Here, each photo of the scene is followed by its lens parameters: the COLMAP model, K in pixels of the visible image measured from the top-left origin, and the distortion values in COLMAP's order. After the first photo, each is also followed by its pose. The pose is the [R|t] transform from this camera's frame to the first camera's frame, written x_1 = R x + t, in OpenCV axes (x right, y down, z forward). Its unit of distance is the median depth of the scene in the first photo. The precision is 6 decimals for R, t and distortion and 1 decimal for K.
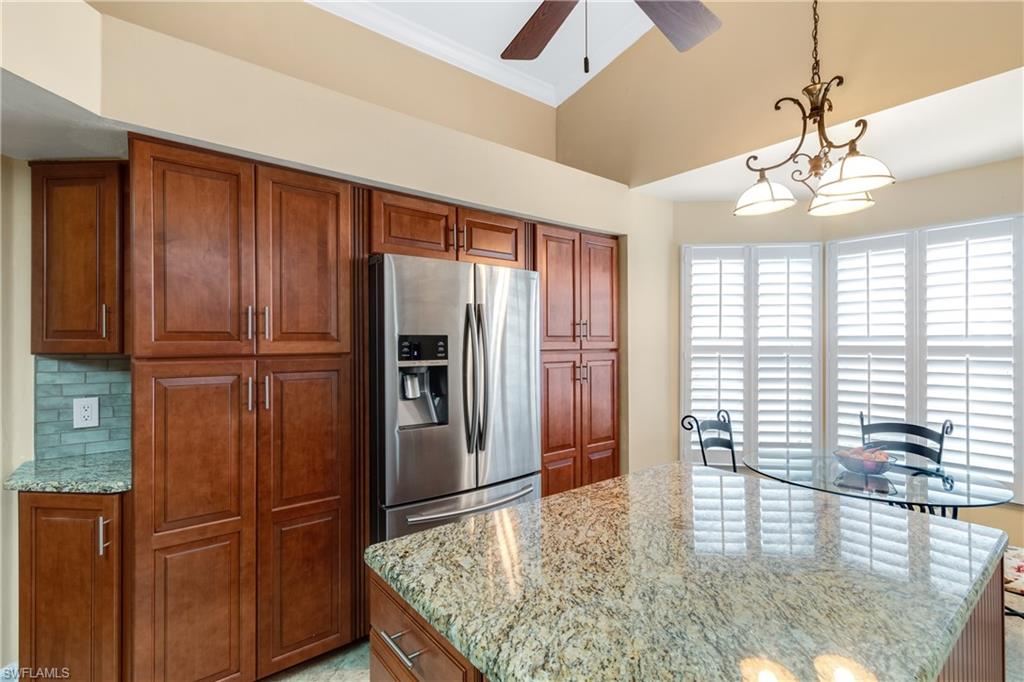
lens RADIAL K [[475.9, 0, 512.0], [0, 475.9, 341.0], [0, 0, 1]] dist [0.001193, 0.000363]
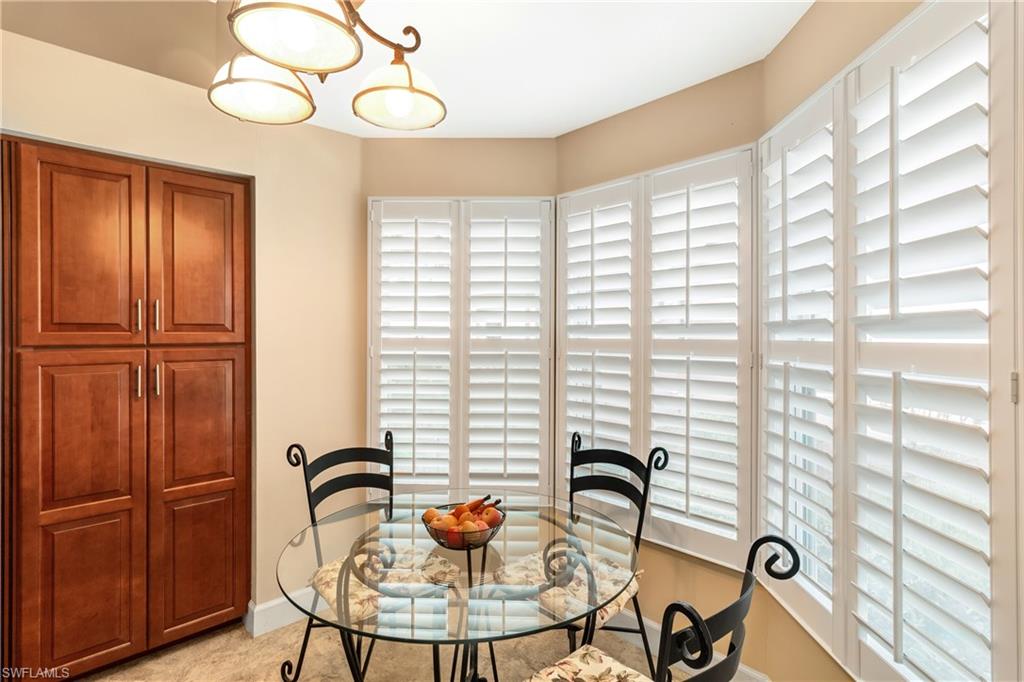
lens RADIAL K [[496.5, 0, 512.0], [0, 496.5, 341.0], [0, 0, 1]] dist [0.000404, -0.000066]
pose [[0.997255, 0.001864, 0.074014, 0.072472], [-0.002893, 0.999901, 0.013794, 0.000269], [-0.073981, -0.013970, 0.997162, 0.033305]]
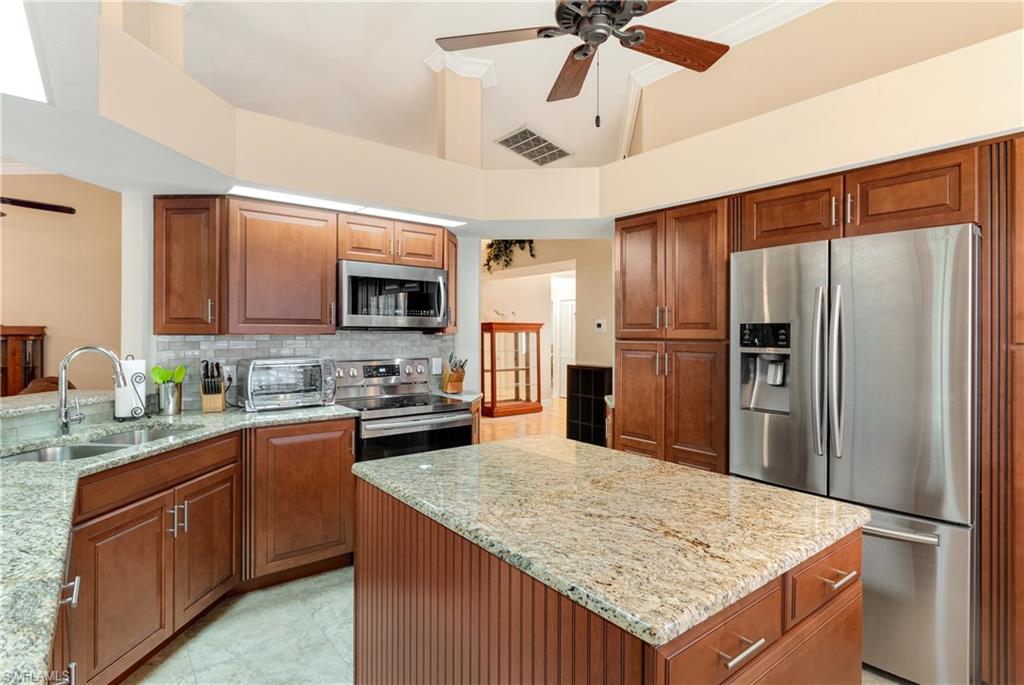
lens RADIAL K [[519.2, 0, 498.9], [0, 519.2, 338.7], [0, 0, 1]] dist [-0.014270, 0.000226]
pose [[-0.024599, 0.015349, -0.999580, 1.181454], [0.001754, 0.999881, 0.015311, 0.003420], [0.999696, -0.001376, -0.024623, 0.554533]]
